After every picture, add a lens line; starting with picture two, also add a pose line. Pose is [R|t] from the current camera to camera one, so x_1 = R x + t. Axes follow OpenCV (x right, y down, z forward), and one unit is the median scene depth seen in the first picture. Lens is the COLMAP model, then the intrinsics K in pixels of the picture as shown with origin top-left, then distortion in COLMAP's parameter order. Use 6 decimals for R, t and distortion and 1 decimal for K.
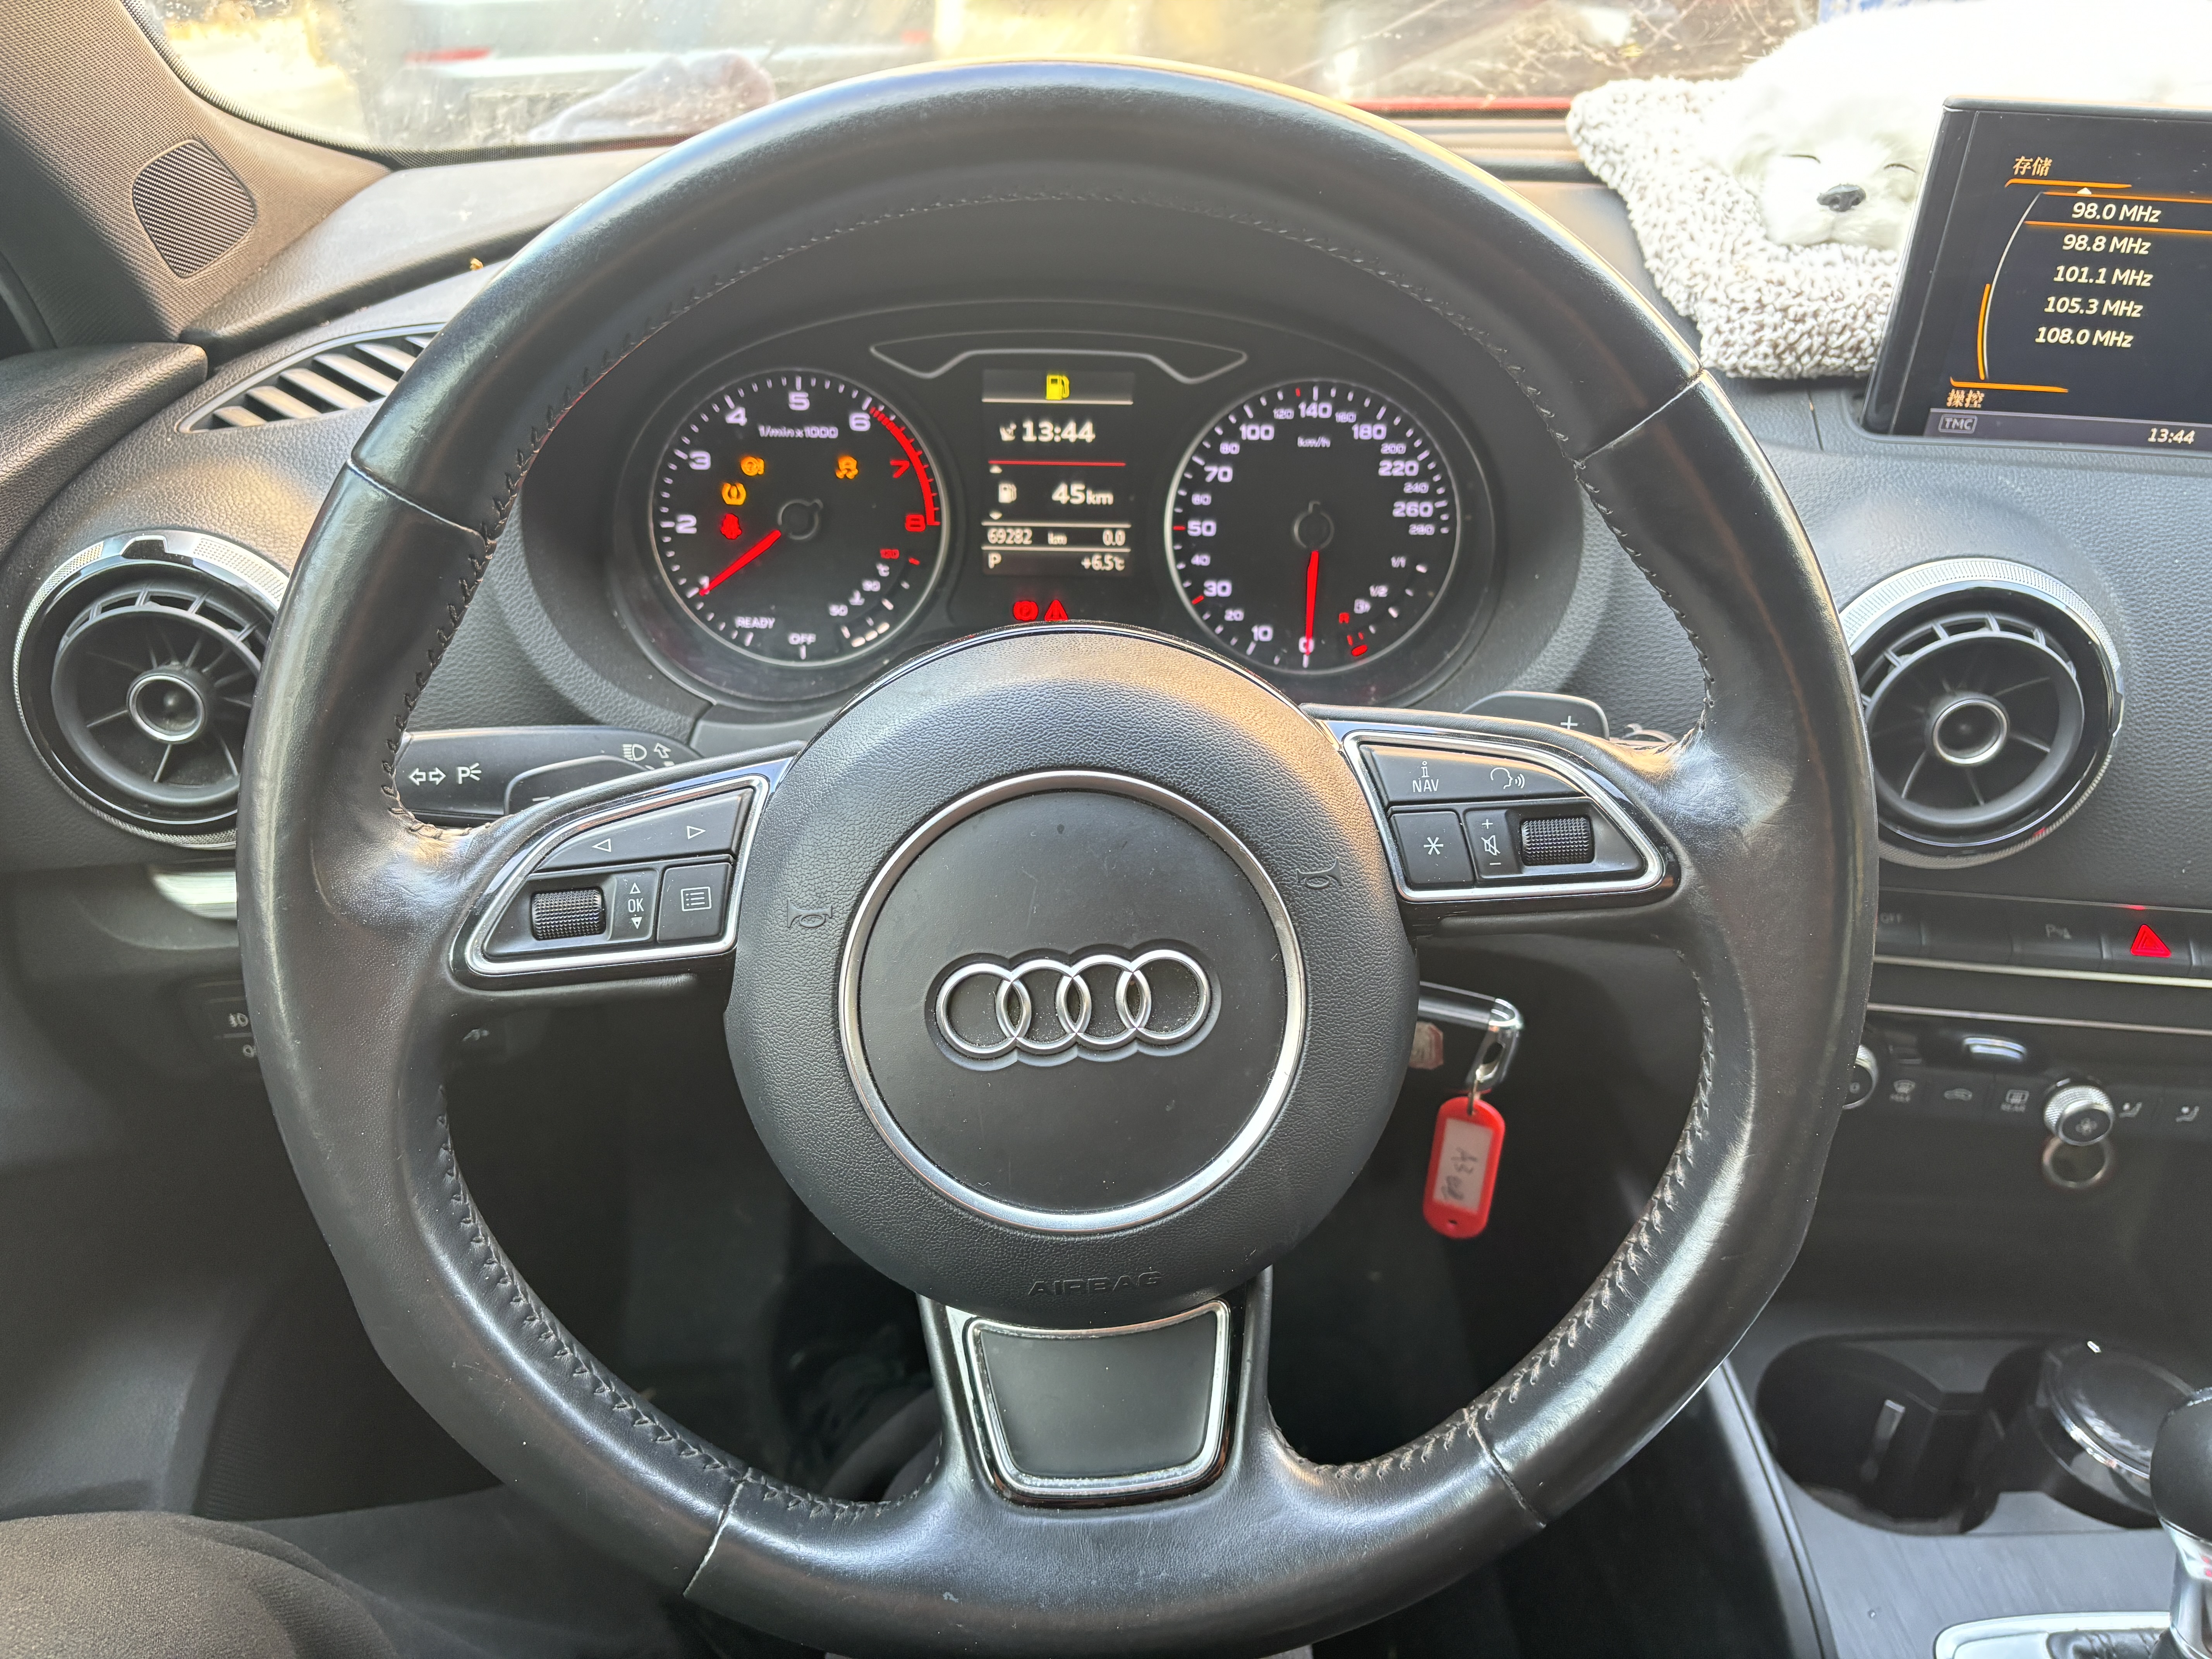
lens RADIAL K [[1701.9, 0, 1097.0], [0, 1701.9, 769.1], [0, 0, 1]] dist [0.053220, -0.077975]
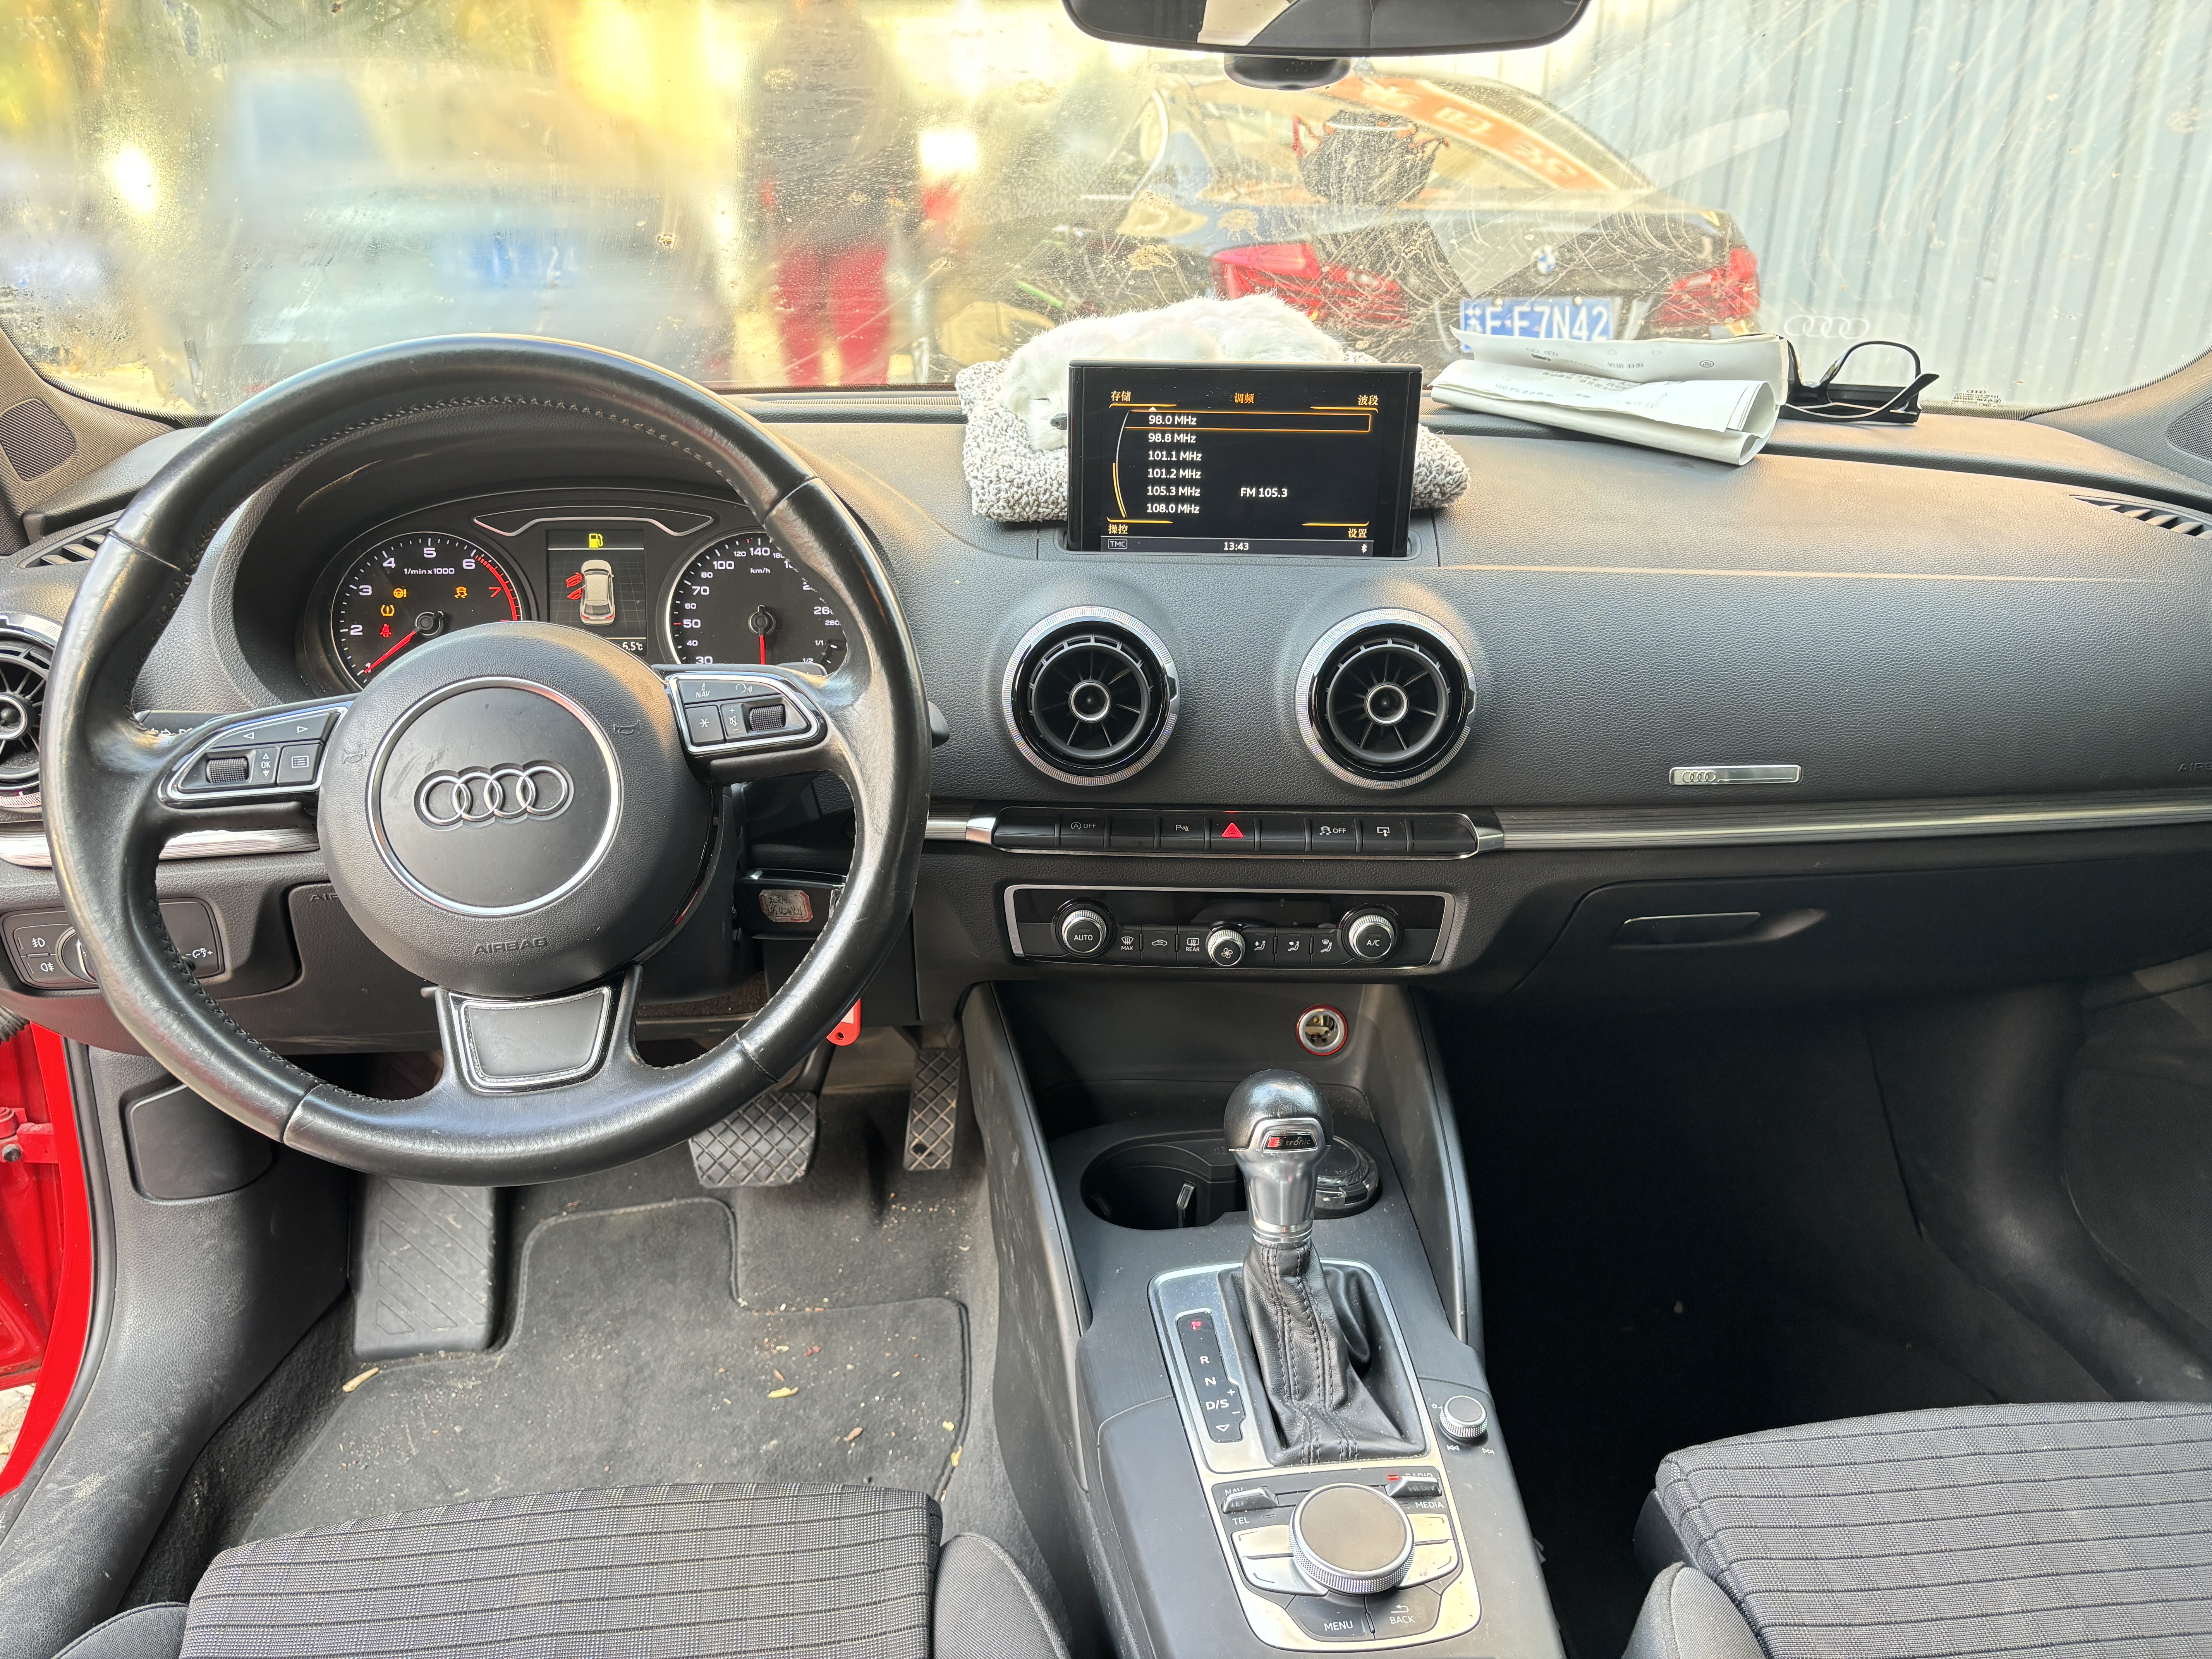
lens RADIAL K [[1665.7, 0, 1119.7], [0, 1665.7, 833.3], [0, 0, 1]] dist [0.053103, -0.042798]
pose [[0.995089, -0.041295, 0.089962, 0.315880], [0.052767, 0.990223, -0.129127, 0.281920], [-0.083750, 0.133240, 0.987539, -0.572984]]
